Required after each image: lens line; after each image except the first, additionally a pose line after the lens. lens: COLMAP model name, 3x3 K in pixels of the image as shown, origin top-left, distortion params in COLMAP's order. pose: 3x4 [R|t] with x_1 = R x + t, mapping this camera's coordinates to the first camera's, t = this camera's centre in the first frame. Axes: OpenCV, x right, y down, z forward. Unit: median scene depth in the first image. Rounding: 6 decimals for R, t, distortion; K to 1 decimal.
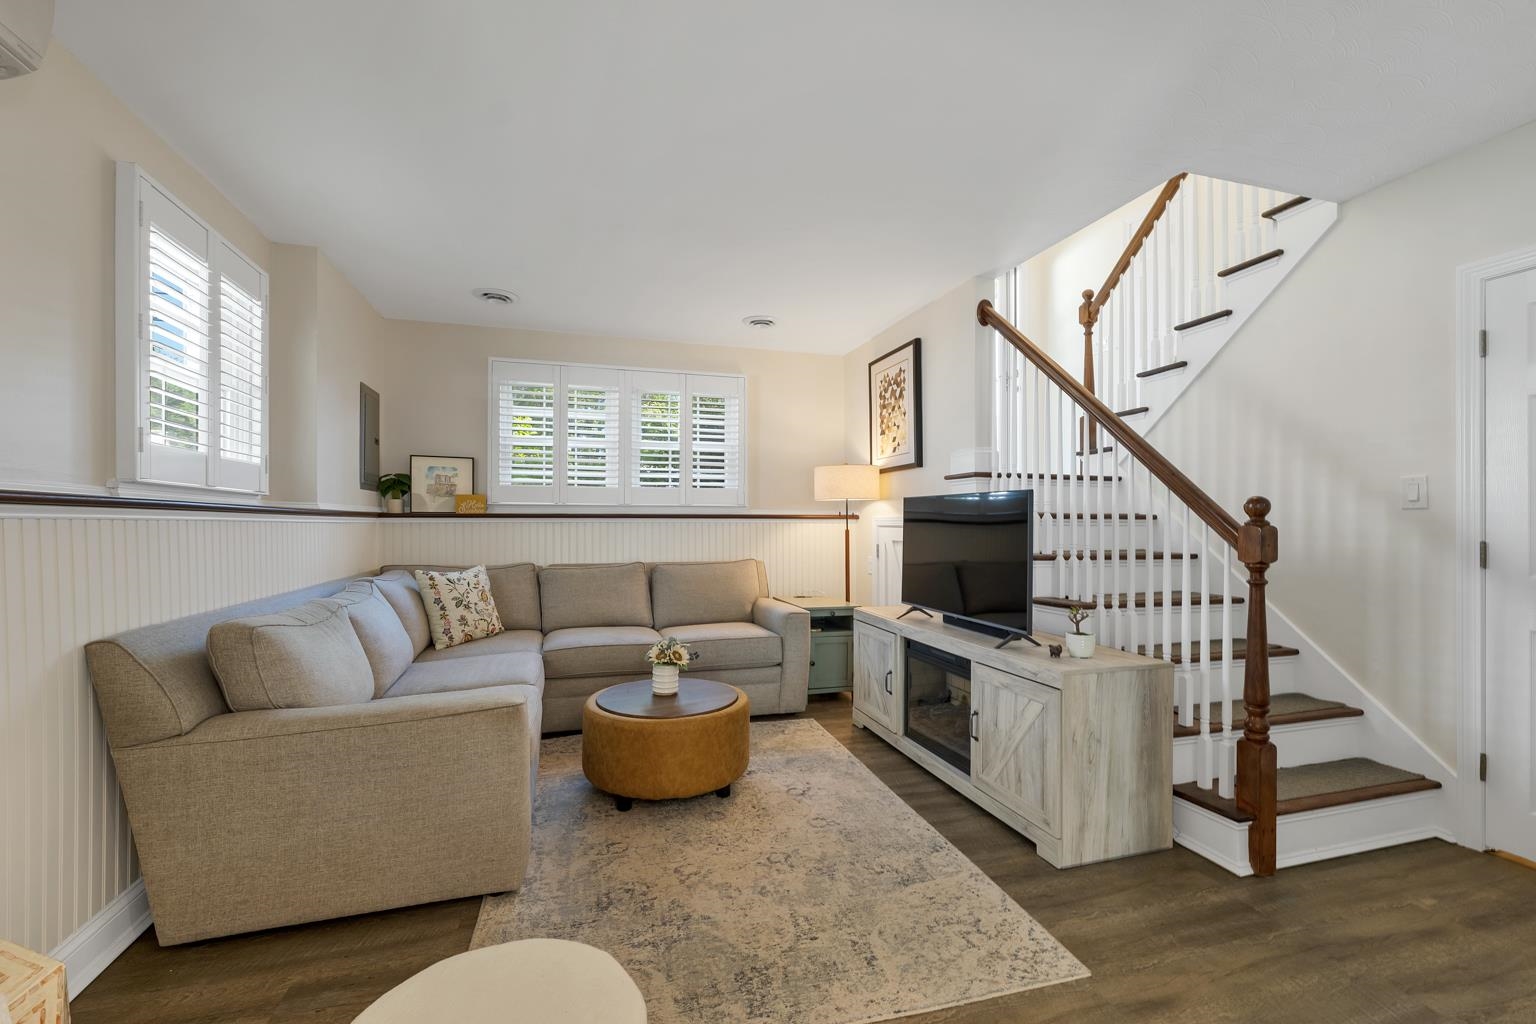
lens RADIAL K [[649.0, 0, 765.6], [0, 649.0, 516.9], [0, 0, 1]] dist [-0.000344, 0.000289]
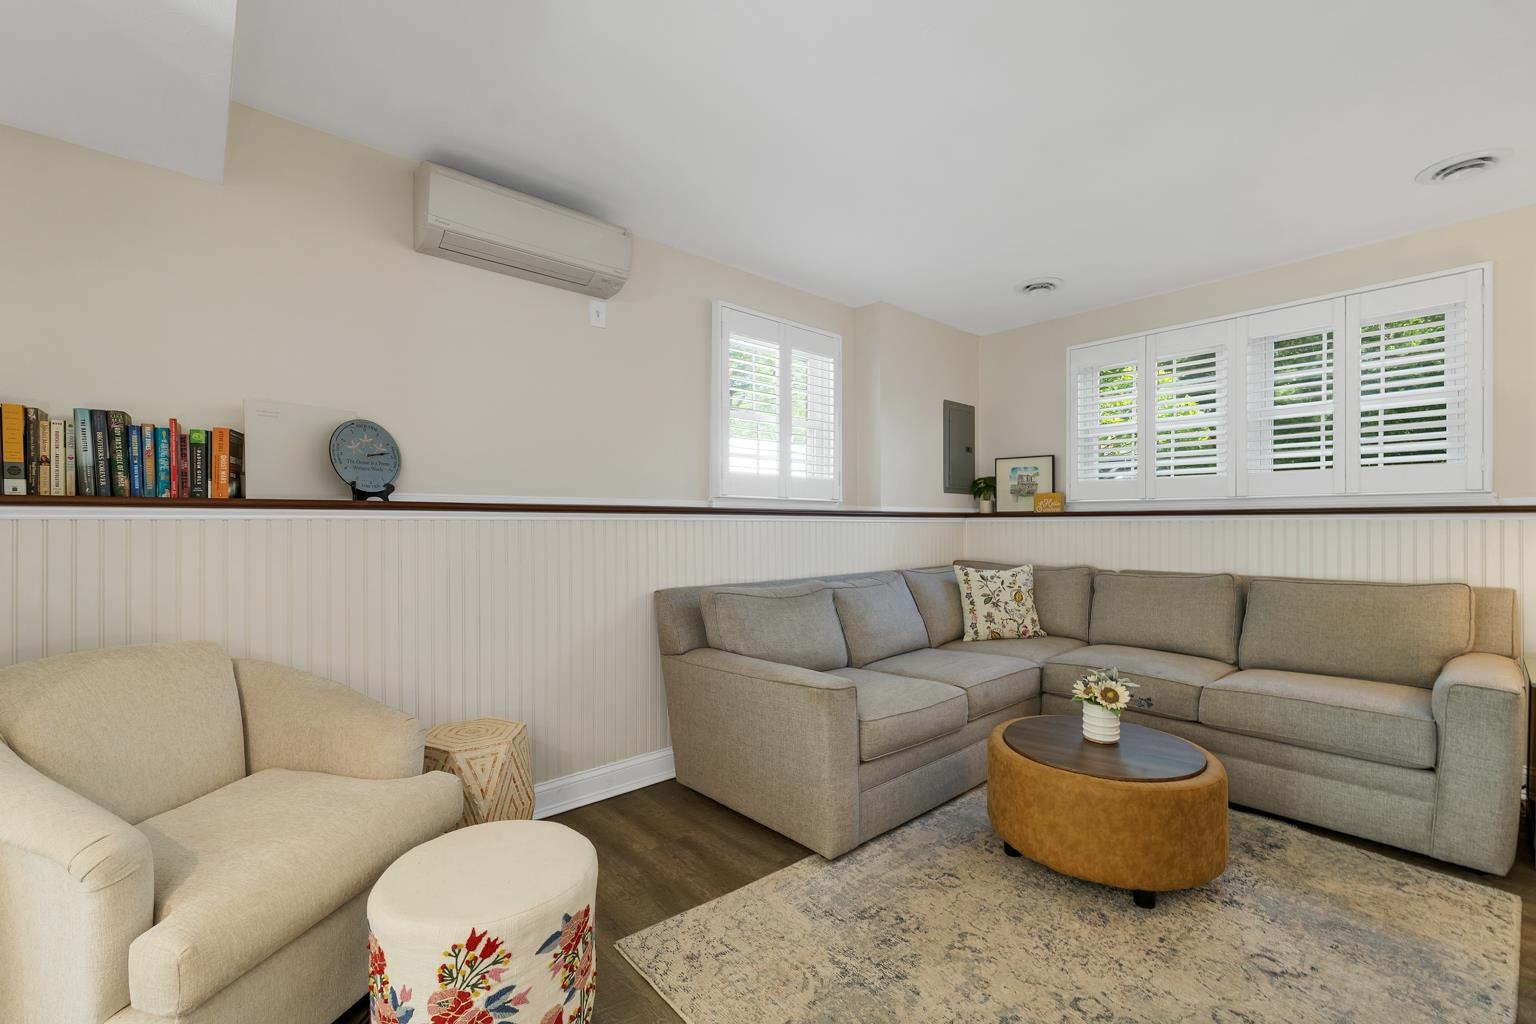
lens RADIAL K [[649.0, 0, 765.6], [0, 649.0, 516.9], [0, 0, 1]] dist [-0.000344, 0.000289]
pose [[0.420274, -0.008905, -0.907353, 0.304062], [0.009166, 0.999942, -0.005568, 0.003662], [0.907351, -0.005977, 0.420332, 0.243246]]
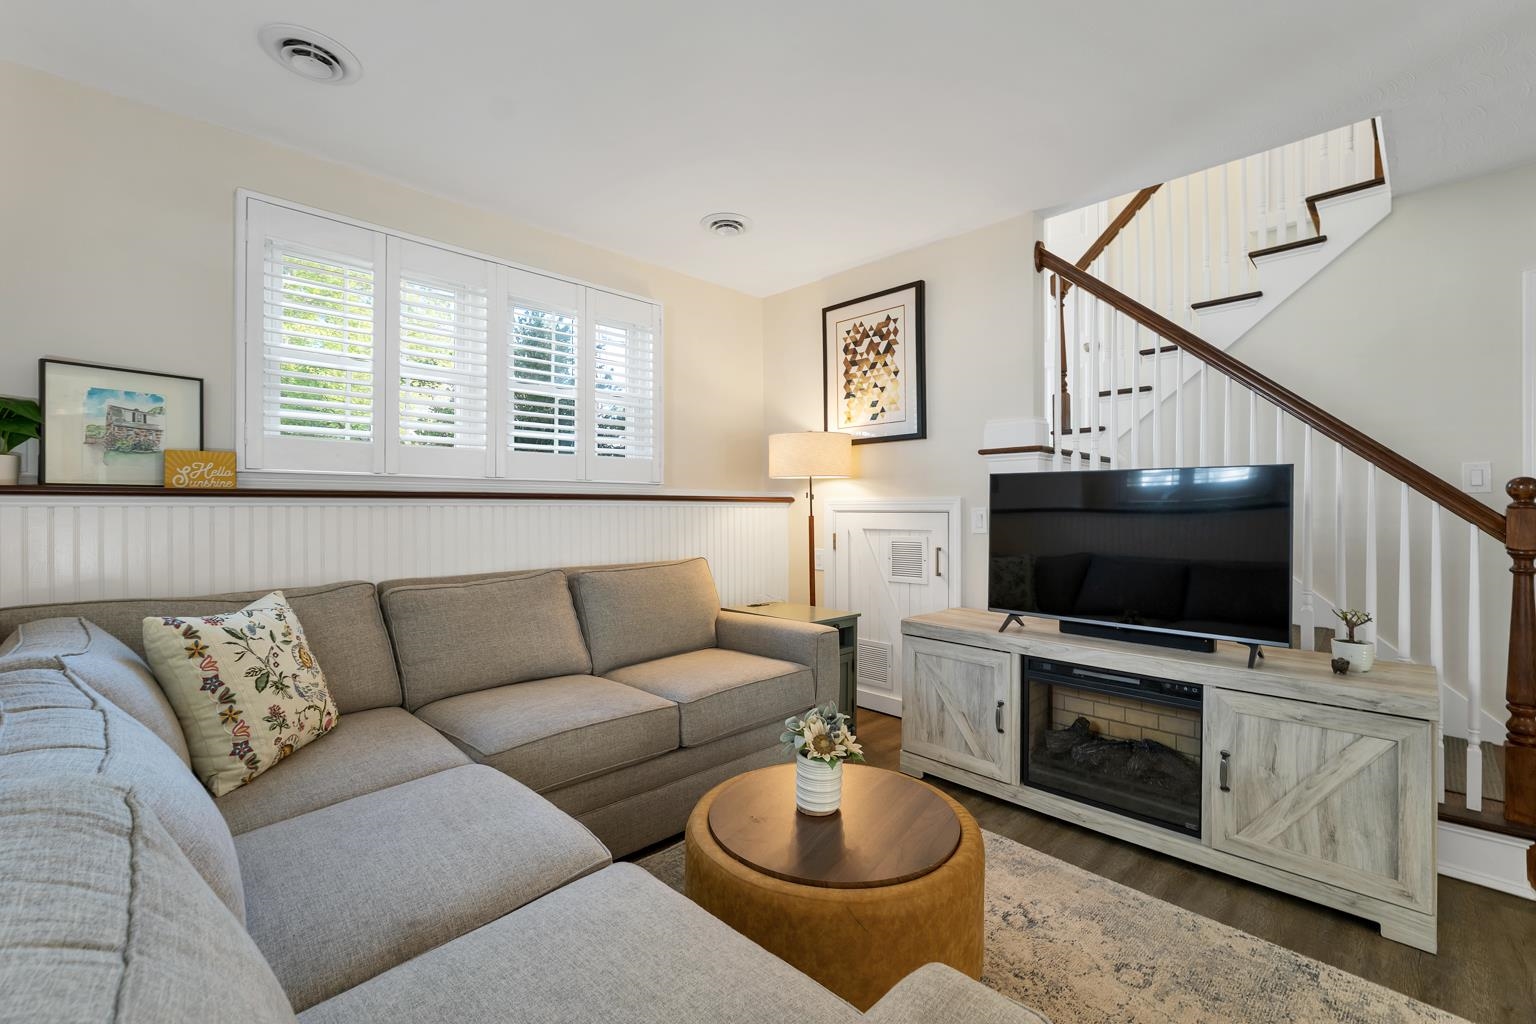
lens RADIAL K [[653.6, 0, 771.4], [0, 653.6, 505.1], [0, 0, 1]] dist [-0.000614, -0.000120]
pose [[0.881619, 0.001174, 0.471960, -0.362815], [-0.003570, 0.999985, 0.004182, 0.004832], [-0.471947, -0.005372, 0.881610, 0.410180]]
